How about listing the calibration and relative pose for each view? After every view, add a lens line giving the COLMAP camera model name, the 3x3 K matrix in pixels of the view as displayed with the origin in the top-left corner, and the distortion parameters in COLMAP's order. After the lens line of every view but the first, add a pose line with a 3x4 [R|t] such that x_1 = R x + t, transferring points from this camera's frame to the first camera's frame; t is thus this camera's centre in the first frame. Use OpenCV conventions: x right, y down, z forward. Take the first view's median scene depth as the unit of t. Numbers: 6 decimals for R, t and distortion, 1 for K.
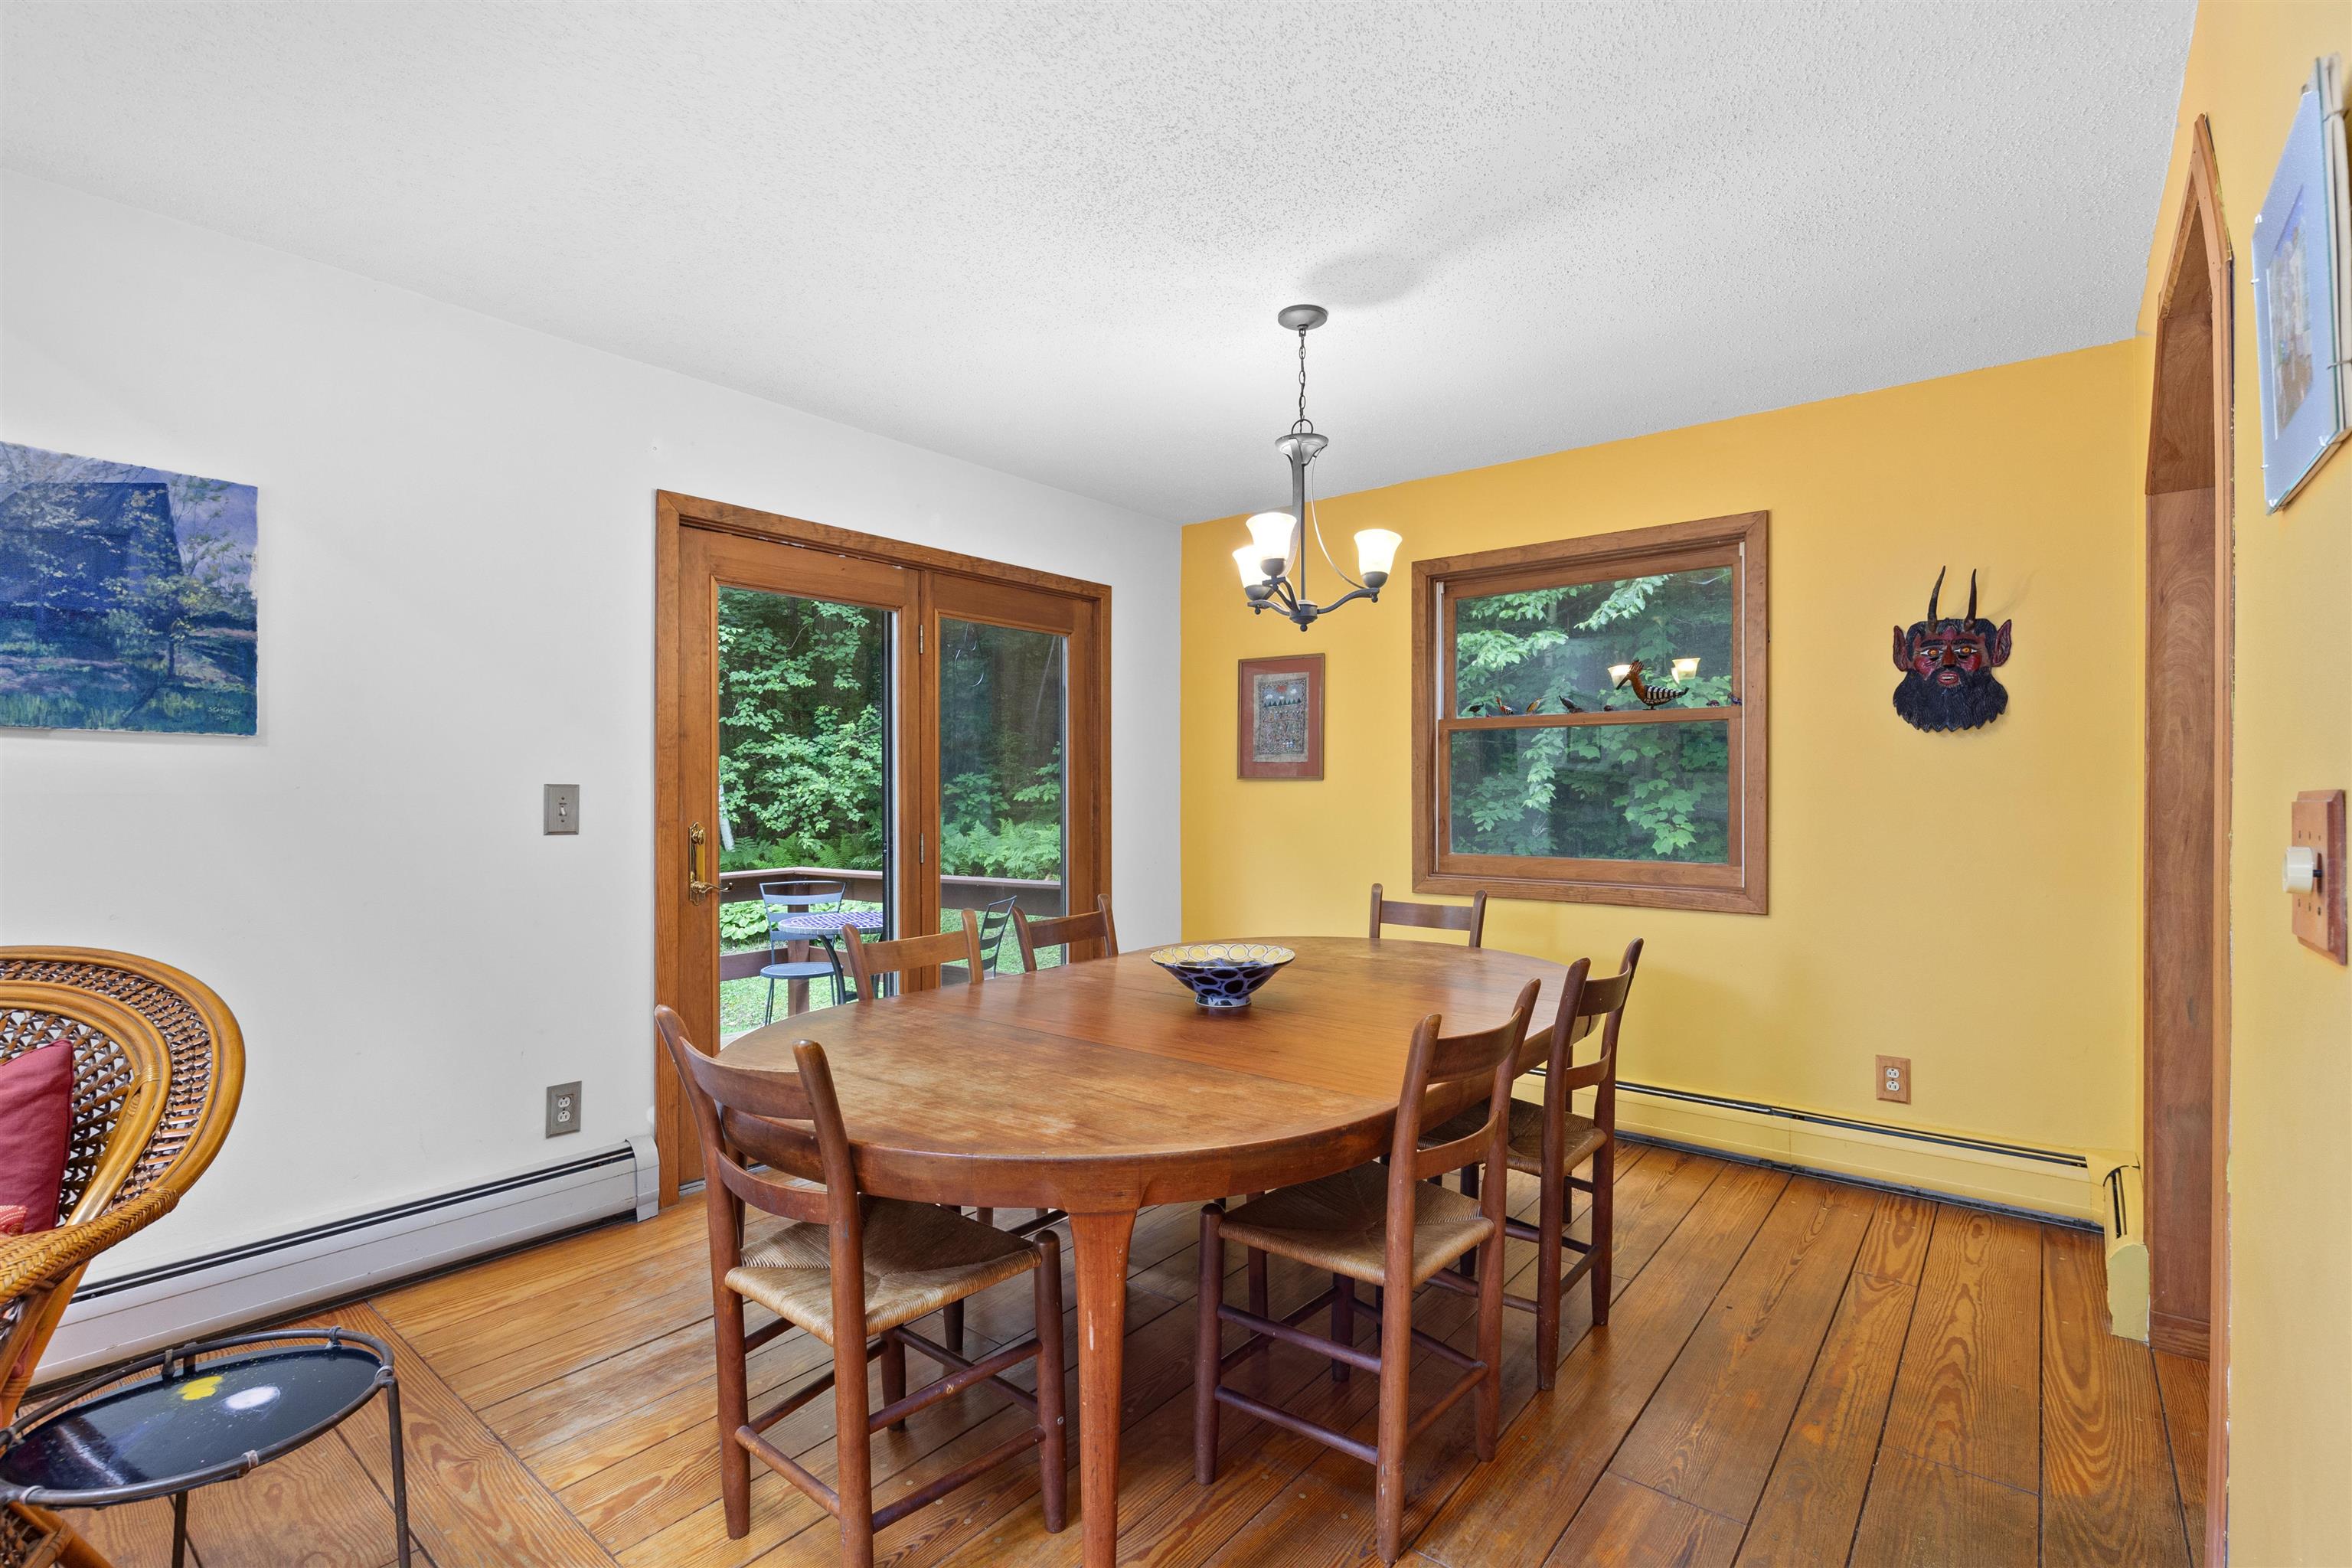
lens RADIAL K [[1064.5, 0, 1176.0], [0, 1064.5, 784.0], [0, 0, 1]] dist [0.002498, 0.000235]
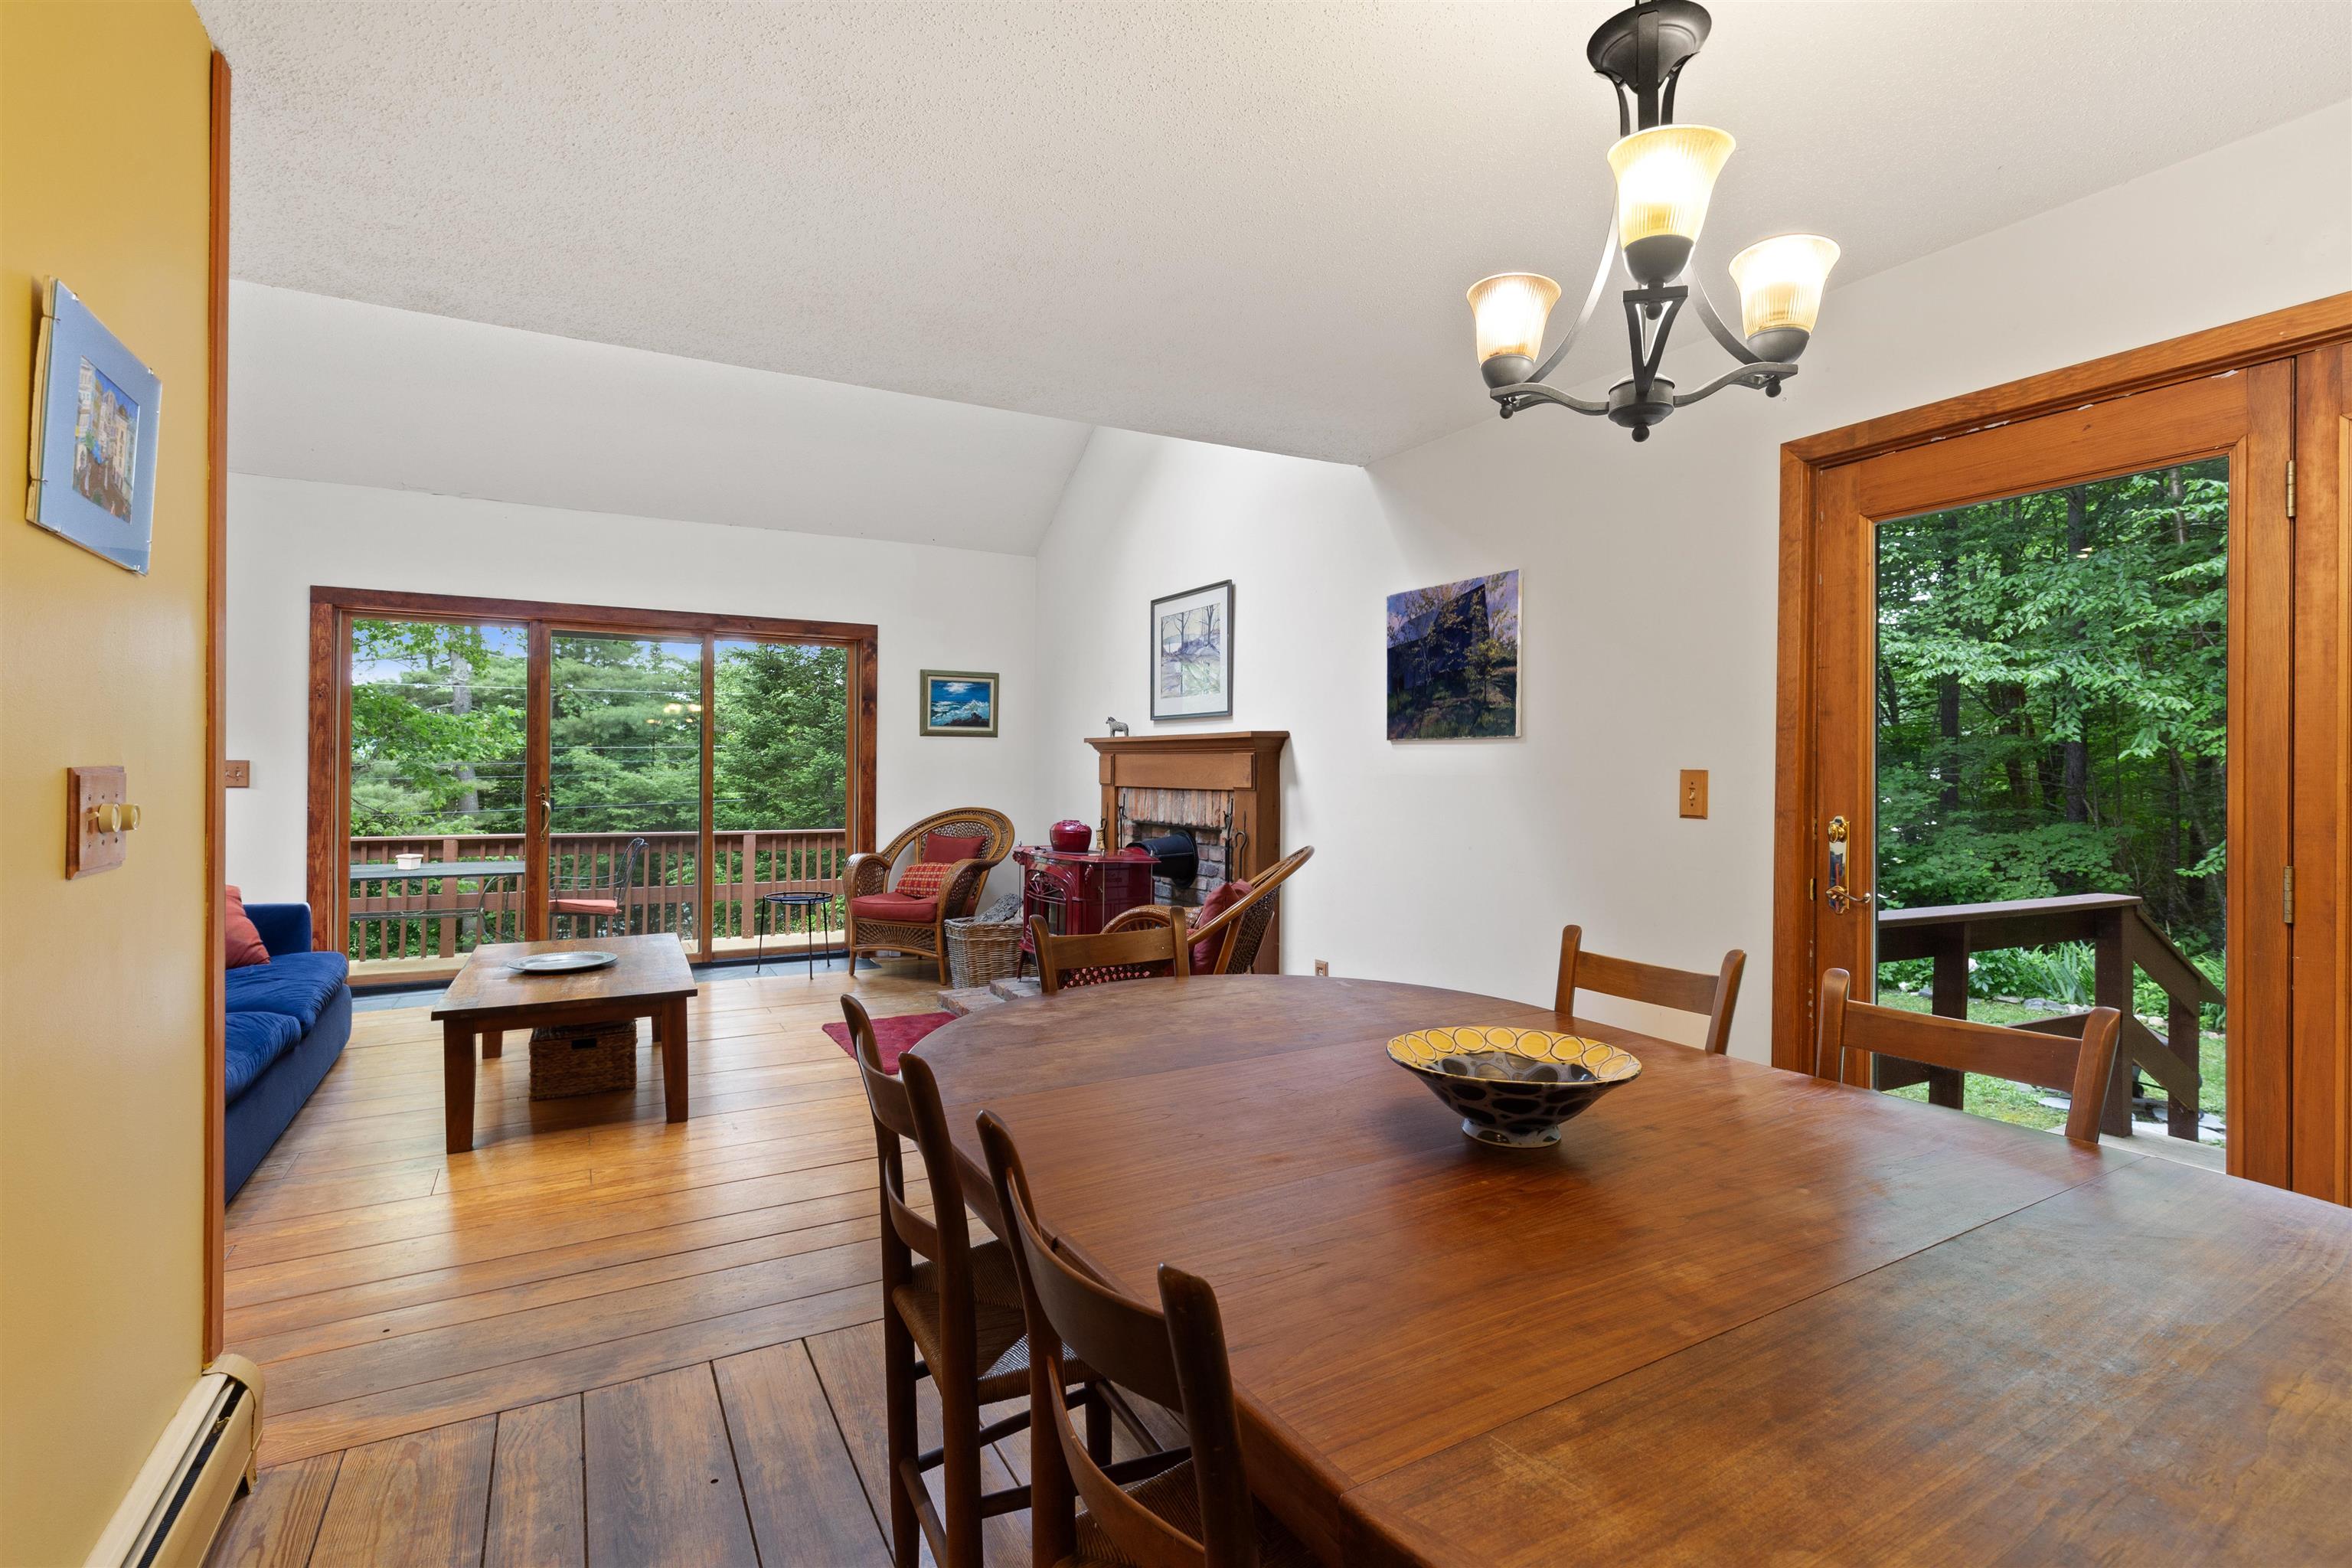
lens RADIAL K [[1090.9, 0, 1171.4], [0, 1090.9, 769.4], [0, 0, 1]] dist [0.002251, -0.000053]
pose [[-0.374256, 0.001675, -0.927324, 0.574397], [-0.000779, 0.999997, 0.002120, -0.001750], [0.927325, 0.001516, -0.374254, 0.879976]]
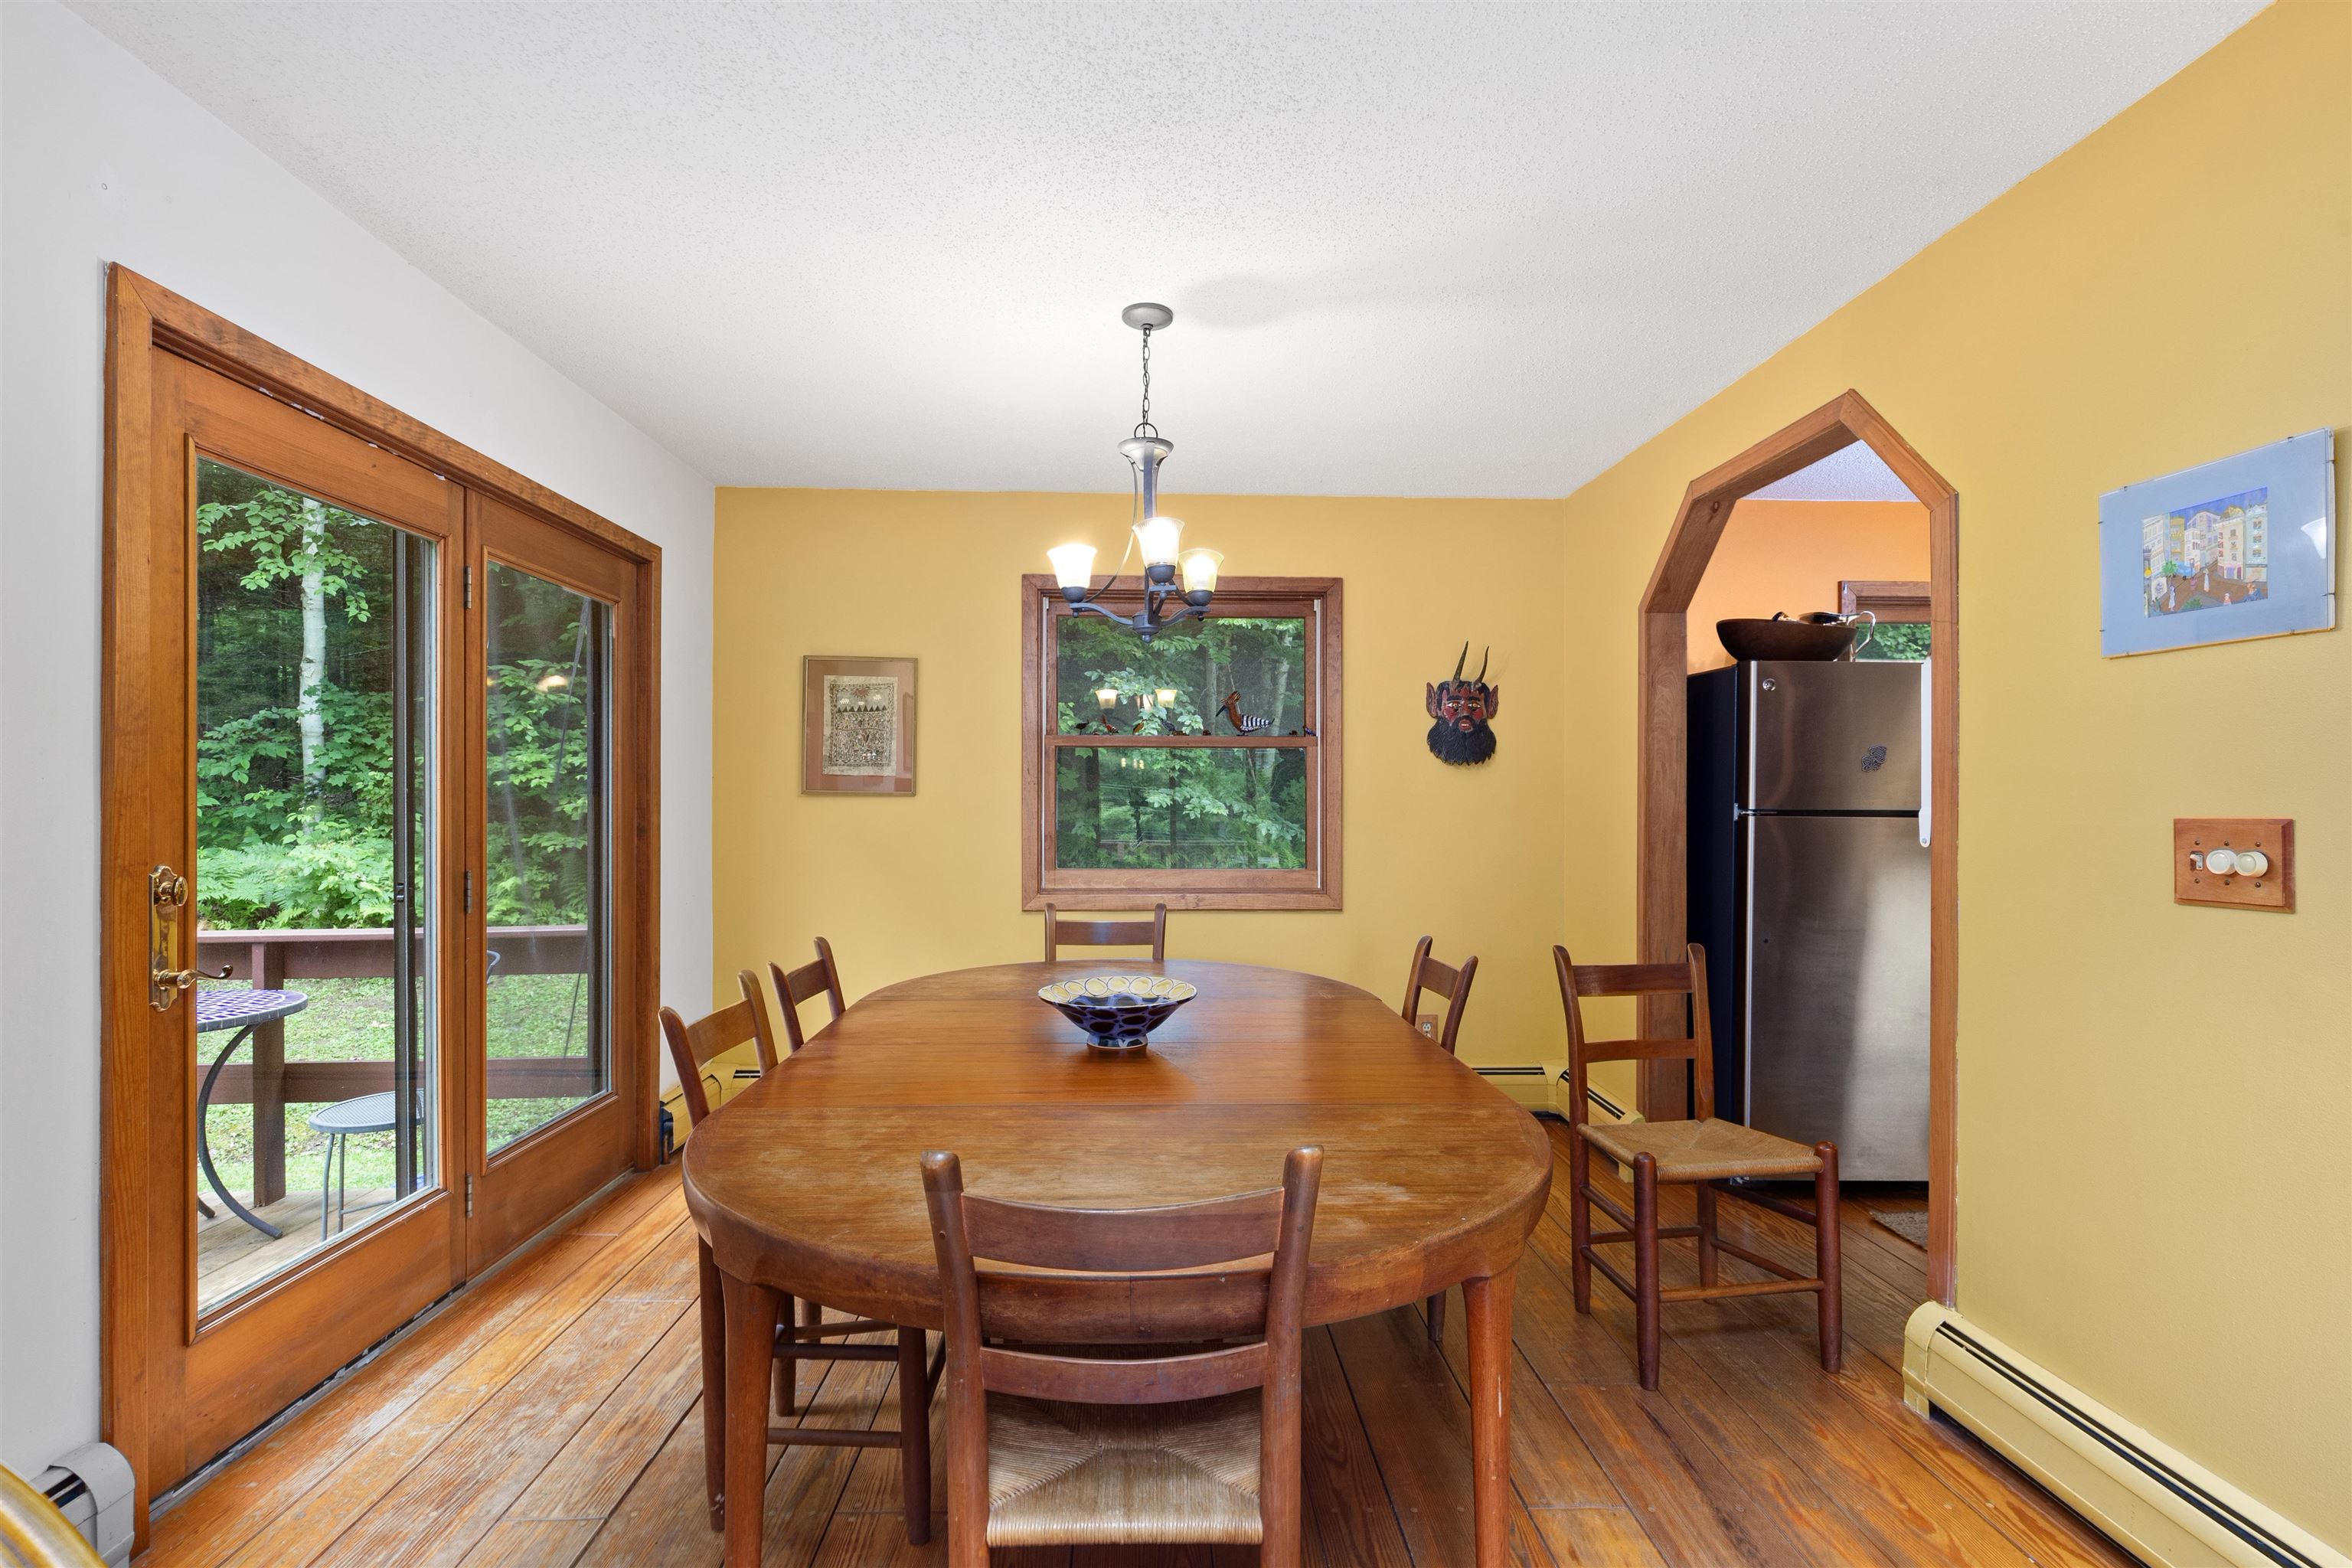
lens RADIAL K [[1071.8, 0, 1166.8], [0, 1071.8, 796.3], [0, 0, 1]] dist [0.003063, 0.000118]
pose [[0.760485, 0.008021, 0.649306, -0.437666], [-0.007875, 0.999964, -0.003130, -0.003636], [-0.649308, -0.002733, 0.760521, 0.227161]]
